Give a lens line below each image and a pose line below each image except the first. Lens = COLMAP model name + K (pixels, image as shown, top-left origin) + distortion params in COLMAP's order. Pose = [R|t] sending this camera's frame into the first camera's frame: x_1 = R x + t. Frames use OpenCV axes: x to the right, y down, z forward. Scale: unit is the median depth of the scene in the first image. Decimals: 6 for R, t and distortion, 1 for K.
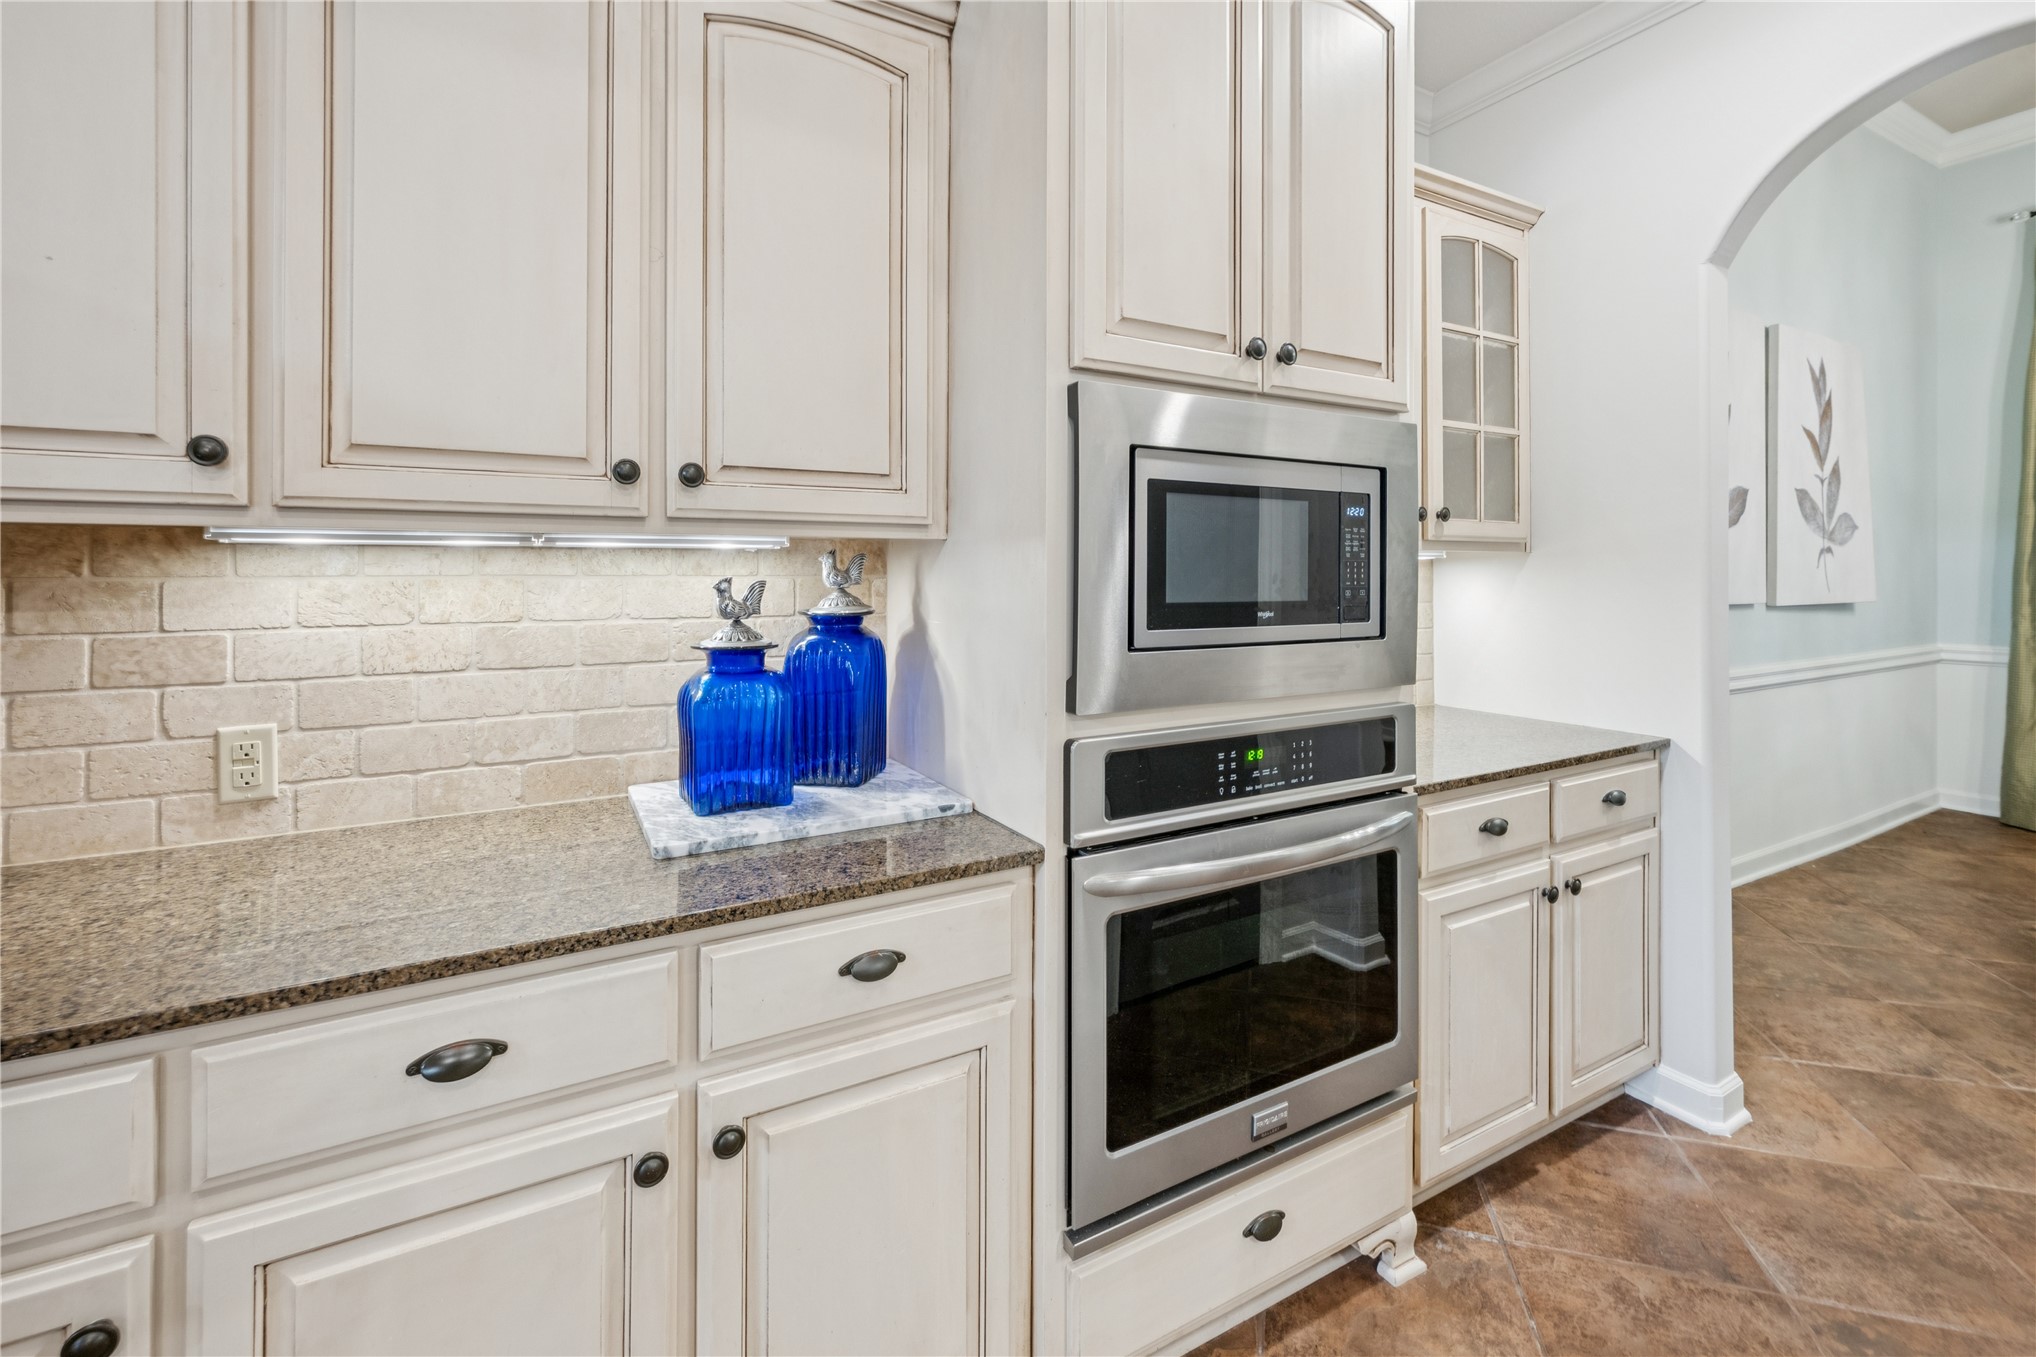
lens RADIAL K [[854.7, 0, 991.4], [0, 854.7, 572.7], [0, 0, 1]] dist [-0.000092, 0.000019]
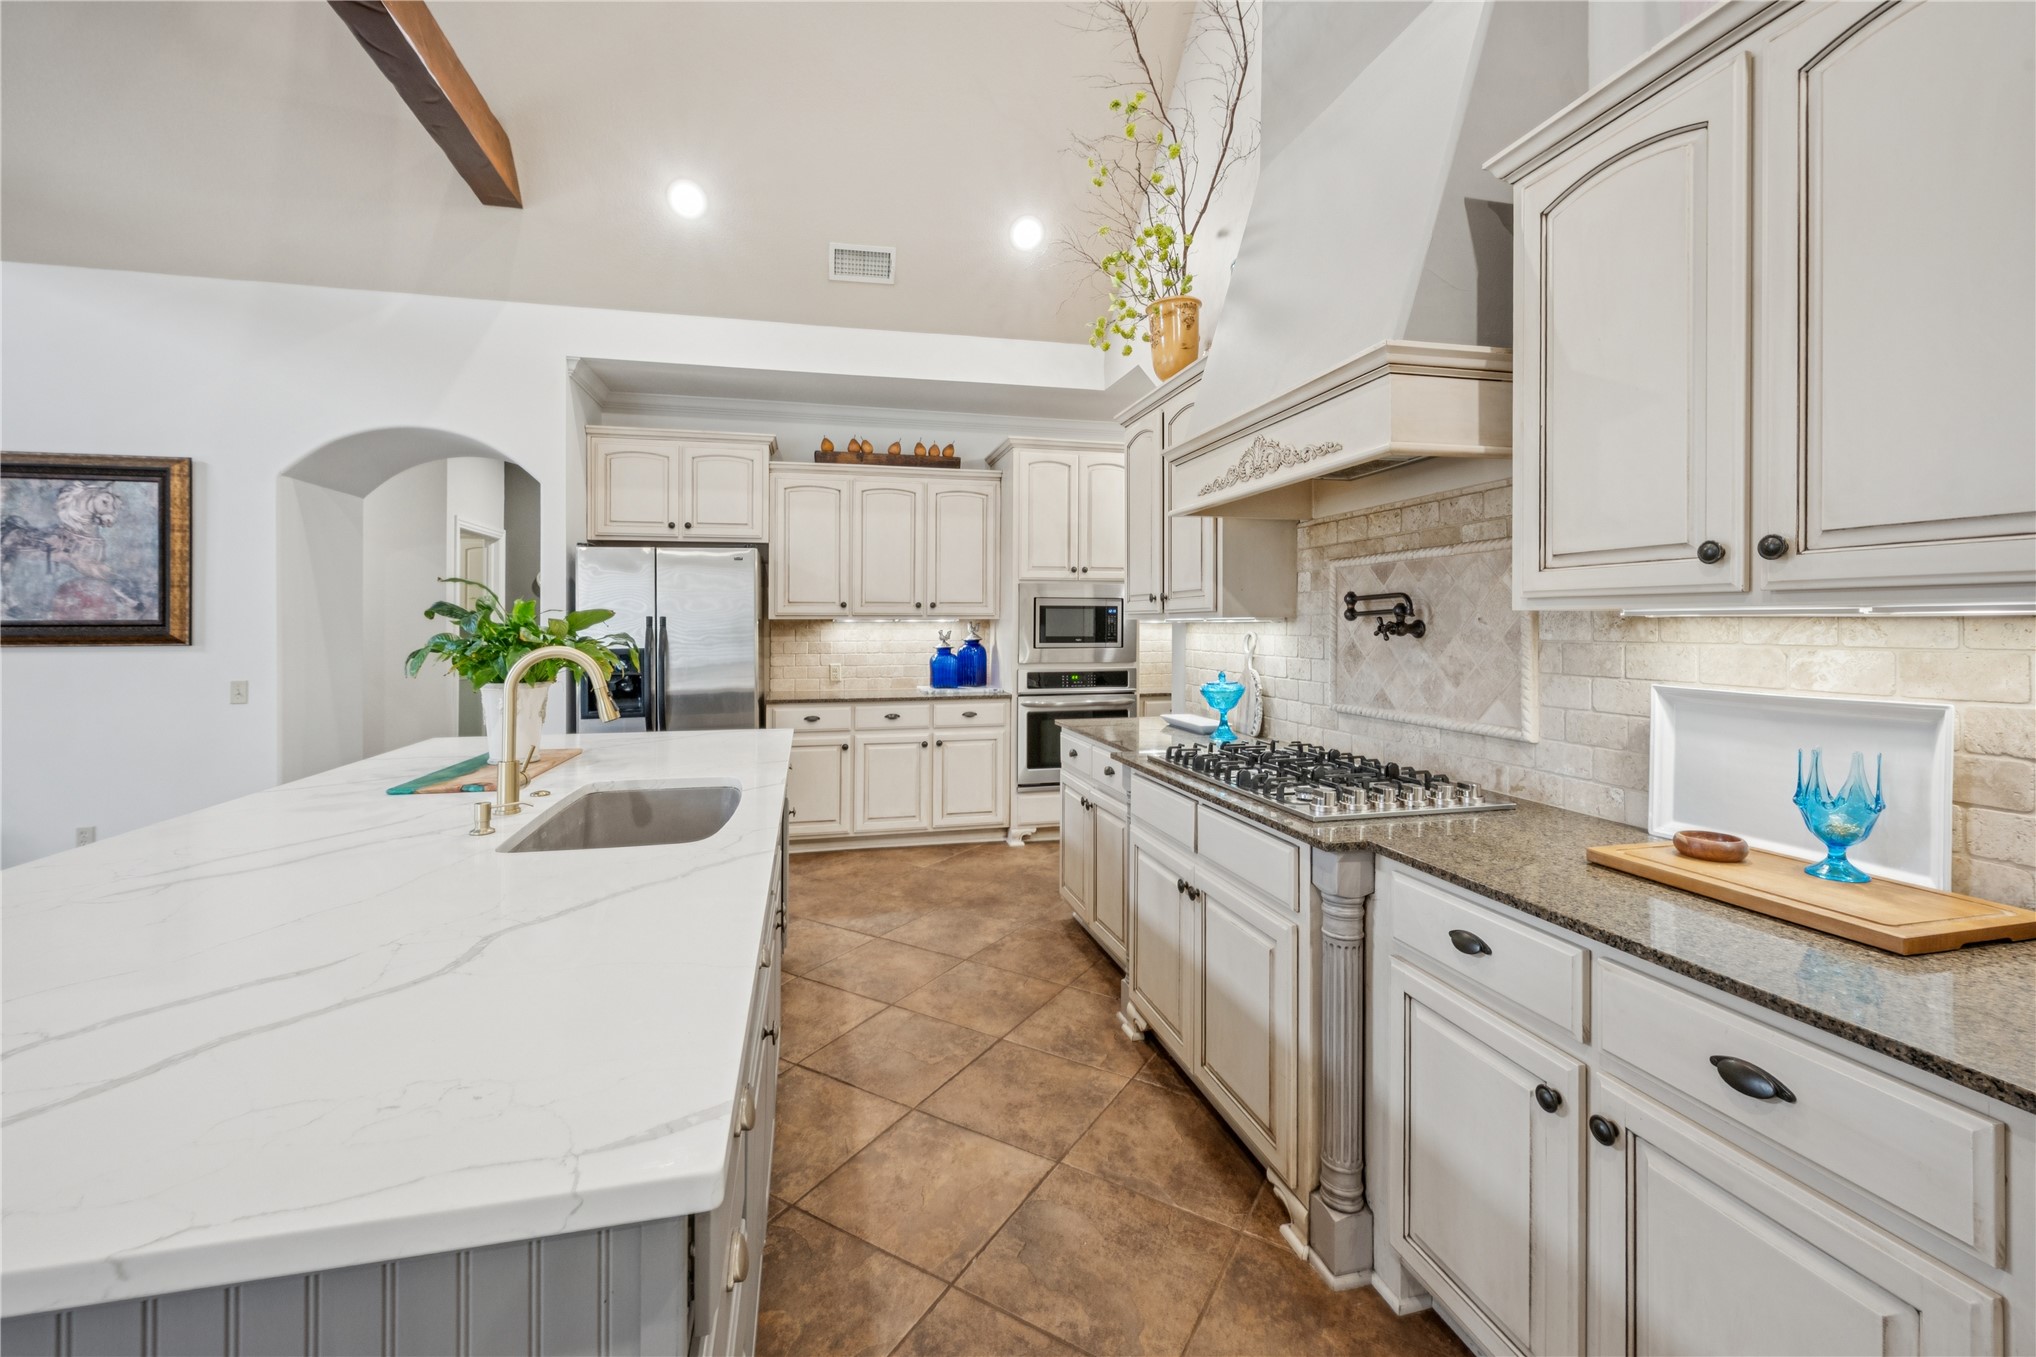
lens RADIAL K [[829.0, 0, 1008.7], [0, 829.0, 619.9], [0, 0, 1]] dist [0.002417, 0.000393]
pose [[0.966994, 0.000369, -0.254800, 0.957405], [-0.000996, 0.999997, -0.002331, -0.030872], [0.254798, 0.002508, 0.966991, -2.599737]]
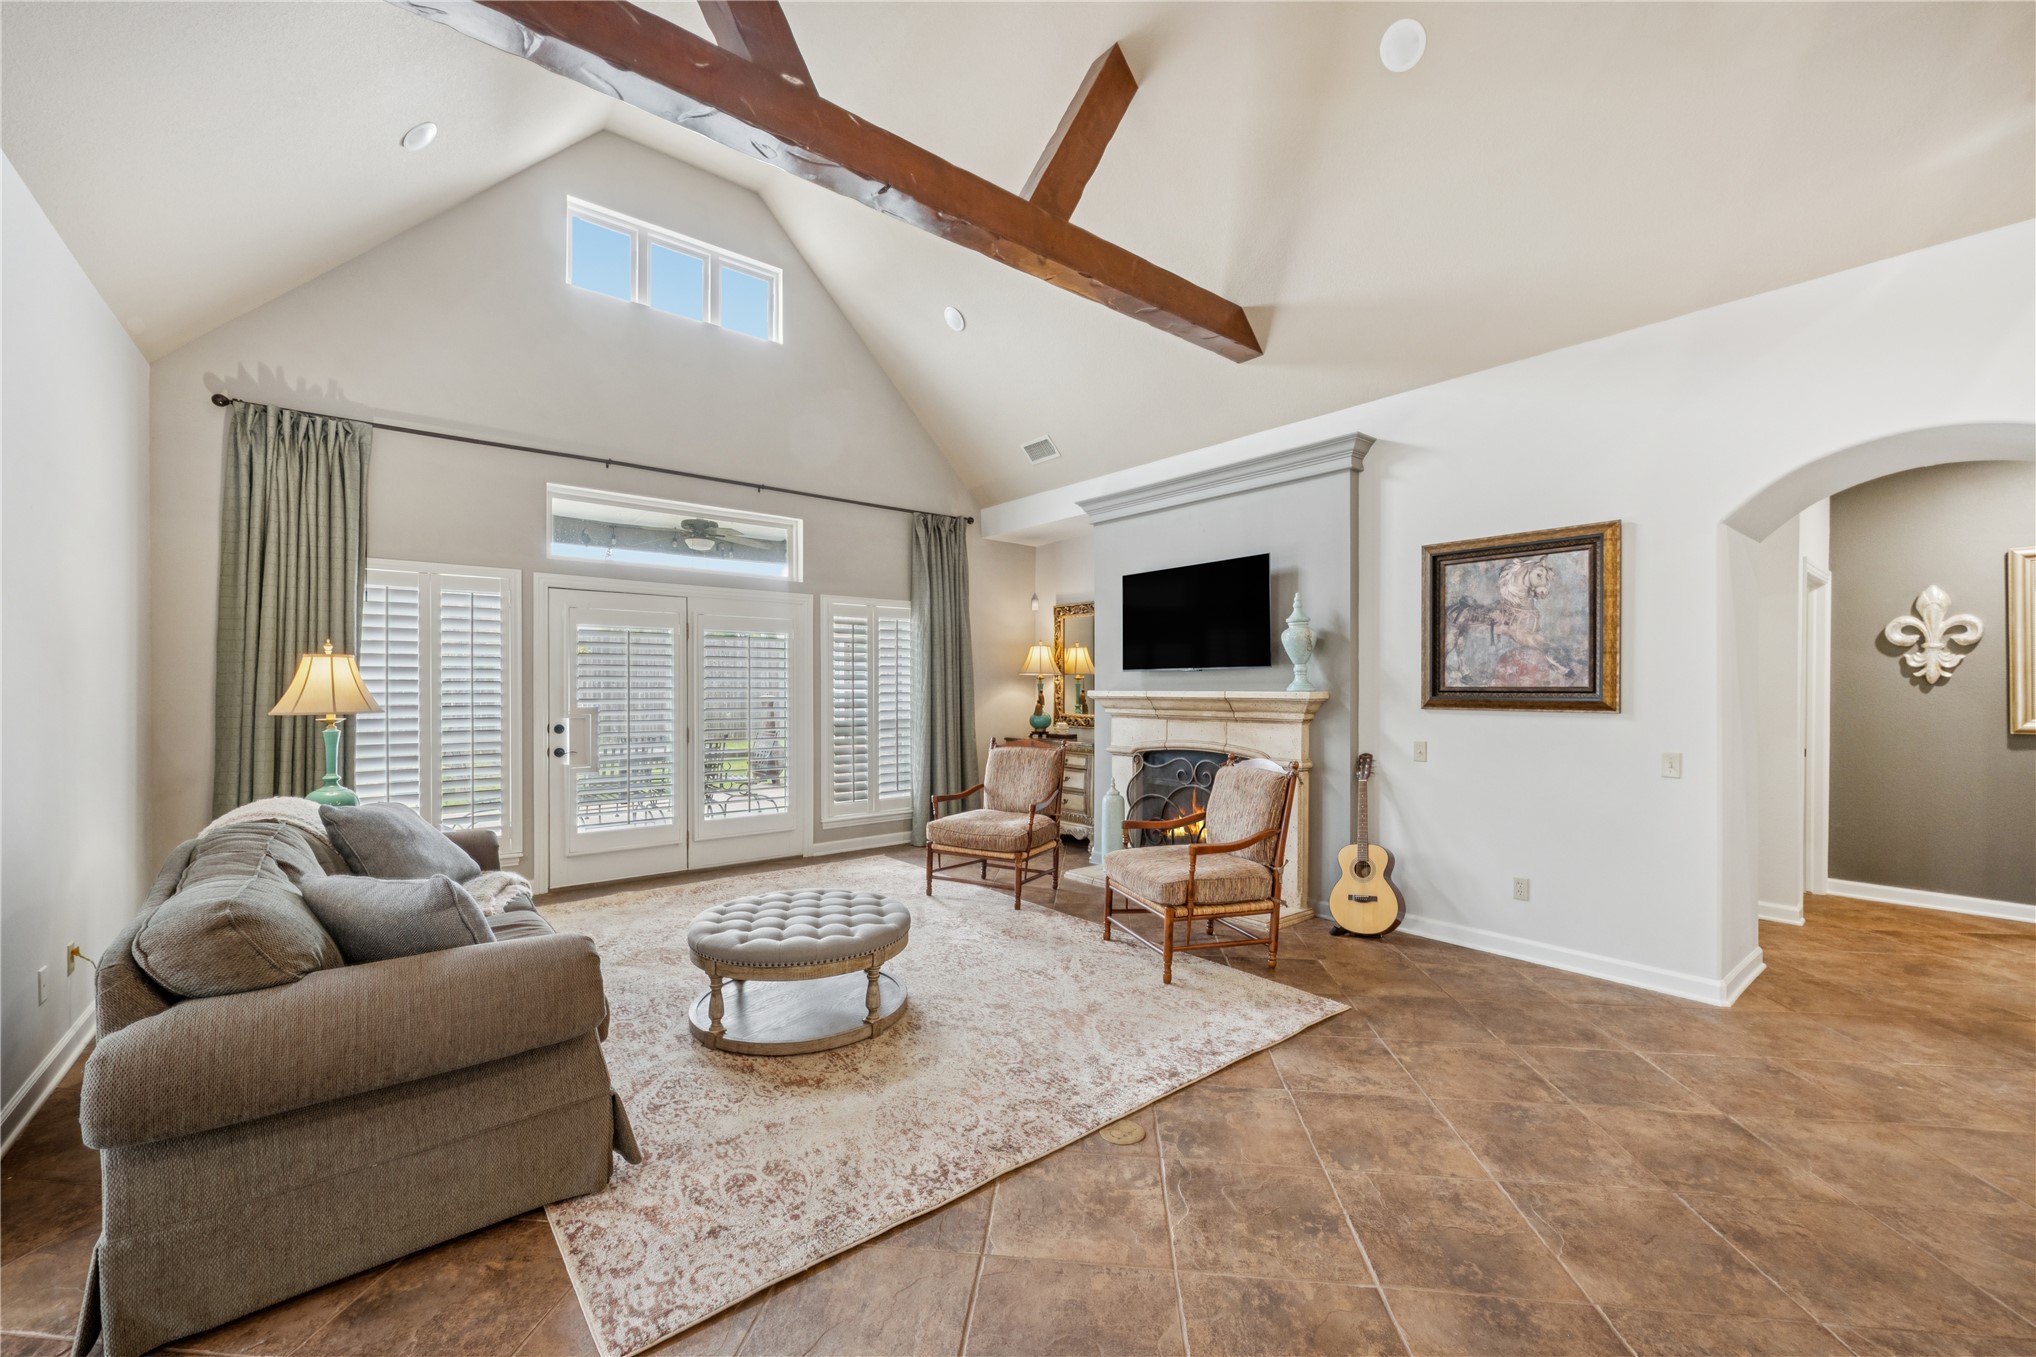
lens RADIAL K [[803.4, 0, 1007.5], [0, 803.4, 690.7], [0, 0, 1]] dist [-0.001491, -0.000198]
pose [[0.191248, 0.009887, -0.981492, -0.230787], [-0.001036, 0.999951, 0.009872, -0.045286], [0.981541, -0.000871, 0.191249, -3.072783]]
